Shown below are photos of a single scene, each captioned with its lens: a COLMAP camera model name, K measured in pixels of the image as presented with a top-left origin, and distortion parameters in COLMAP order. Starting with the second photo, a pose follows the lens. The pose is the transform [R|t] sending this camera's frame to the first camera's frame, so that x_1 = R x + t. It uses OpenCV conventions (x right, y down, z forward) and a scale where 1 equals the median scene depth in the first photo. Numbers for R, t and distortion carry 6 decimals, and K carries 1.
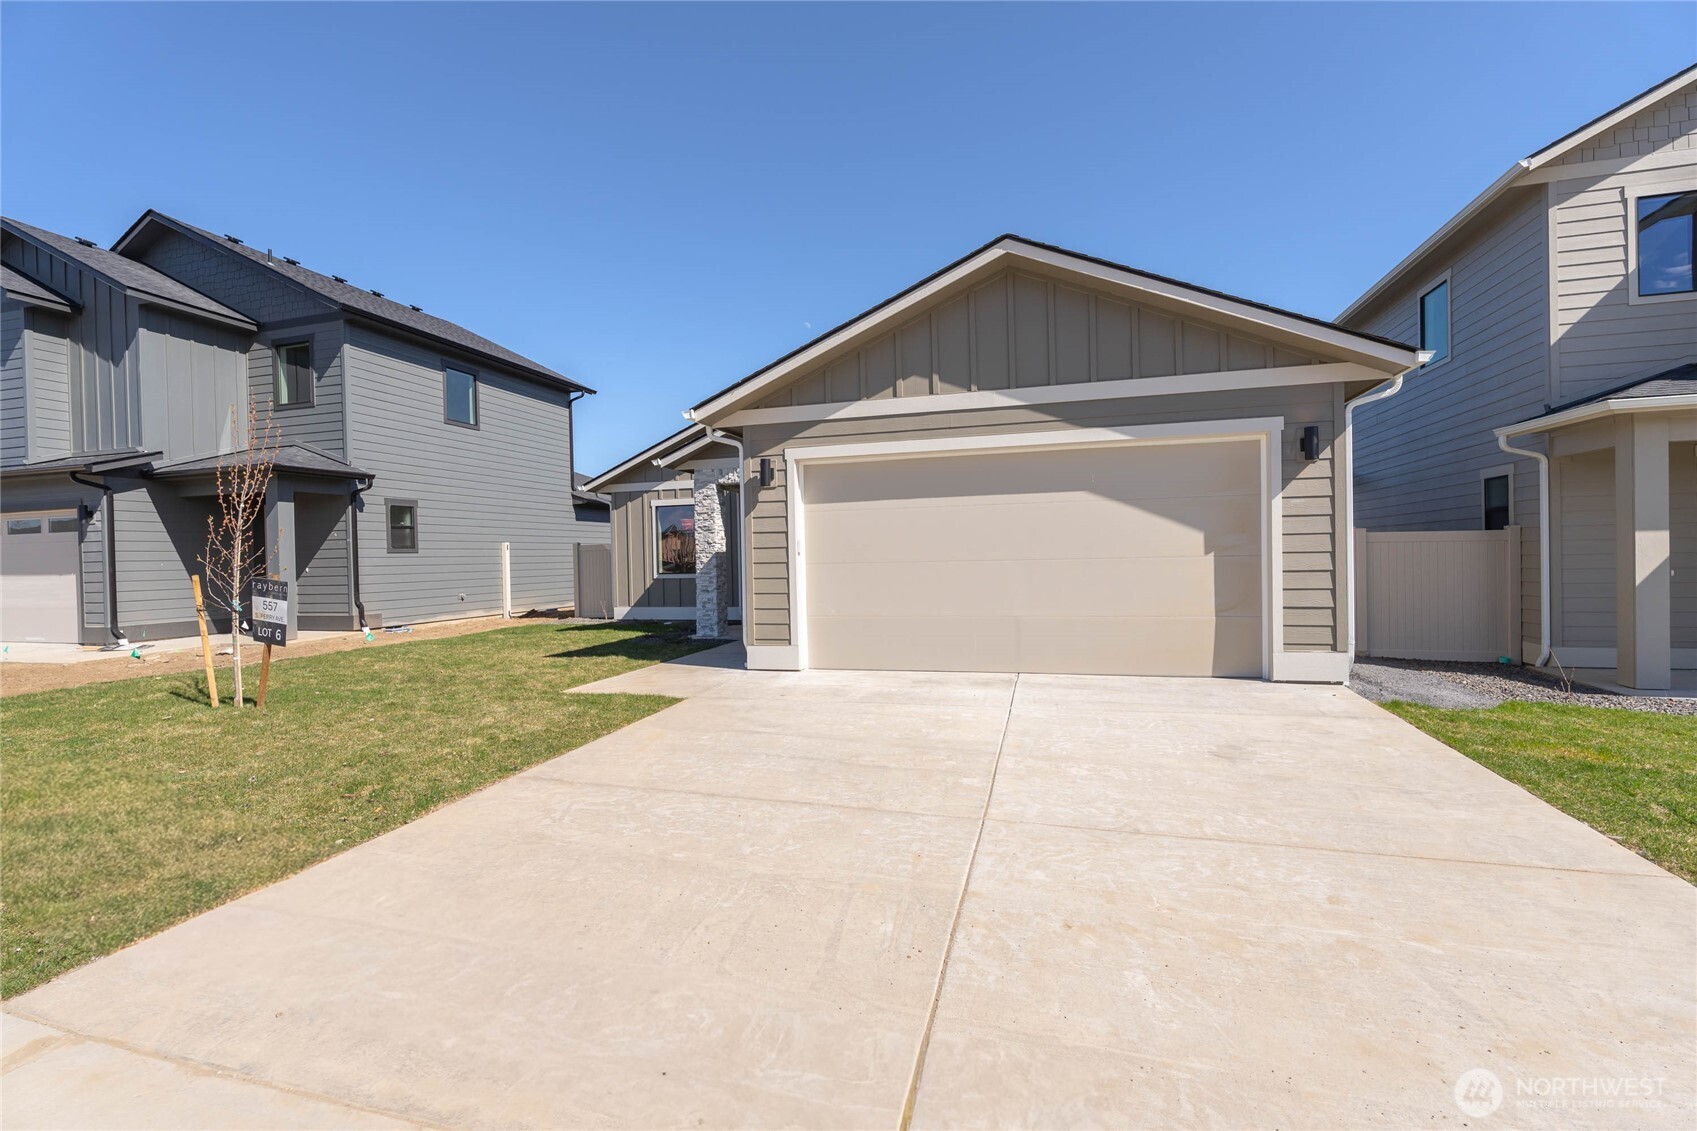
lens RADIAL K [[737.6, 0, 846.2], [0, 737.6, 560.1], [0, 0, 1]] dist [-0.010374, -0.000608]
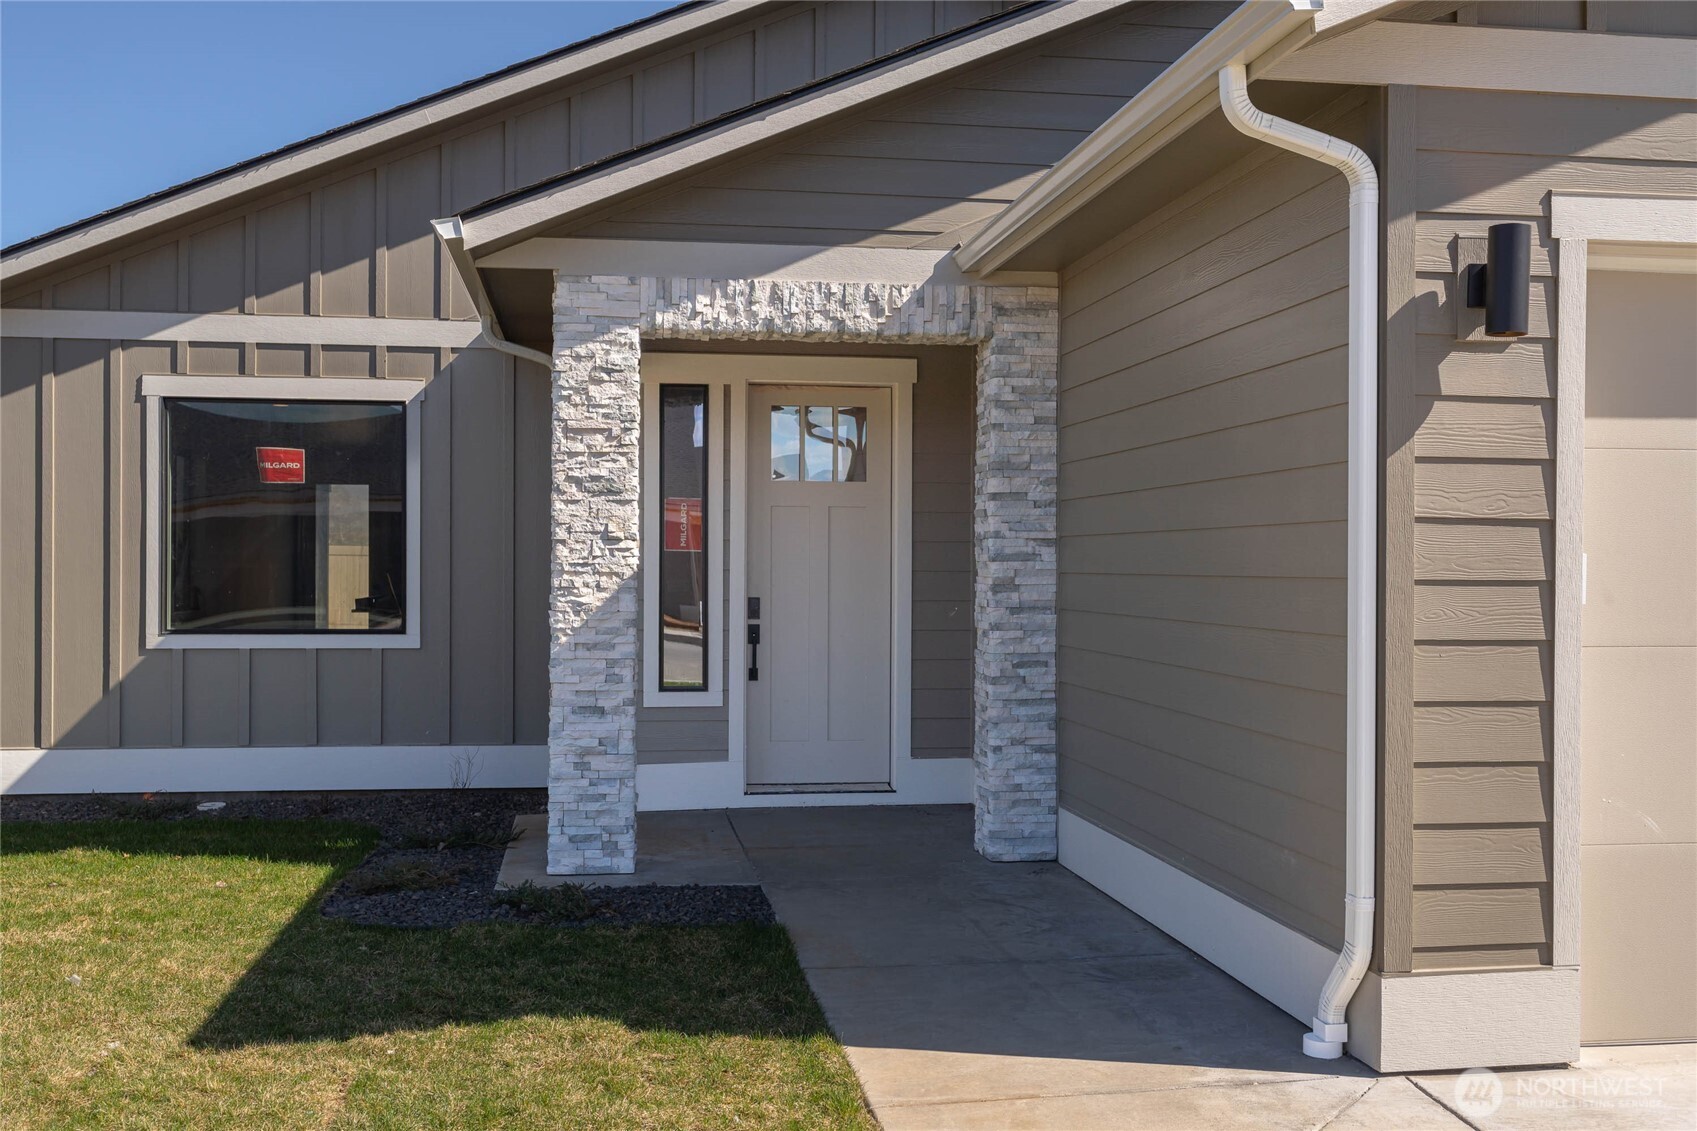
lens RADIAL K [[1677.7, 0, 847.2], [0, 1677.7, 571.4], [0, 0, 1]] dist [-0.002900, 0.000000]
pose [[0.914095, 0.027429, 0.404572, -0.360445], [-0.025064, 0.999624, -0.011142, -0.005745], [-0.404726, 0.000045, 0.914438, 0.382039]]
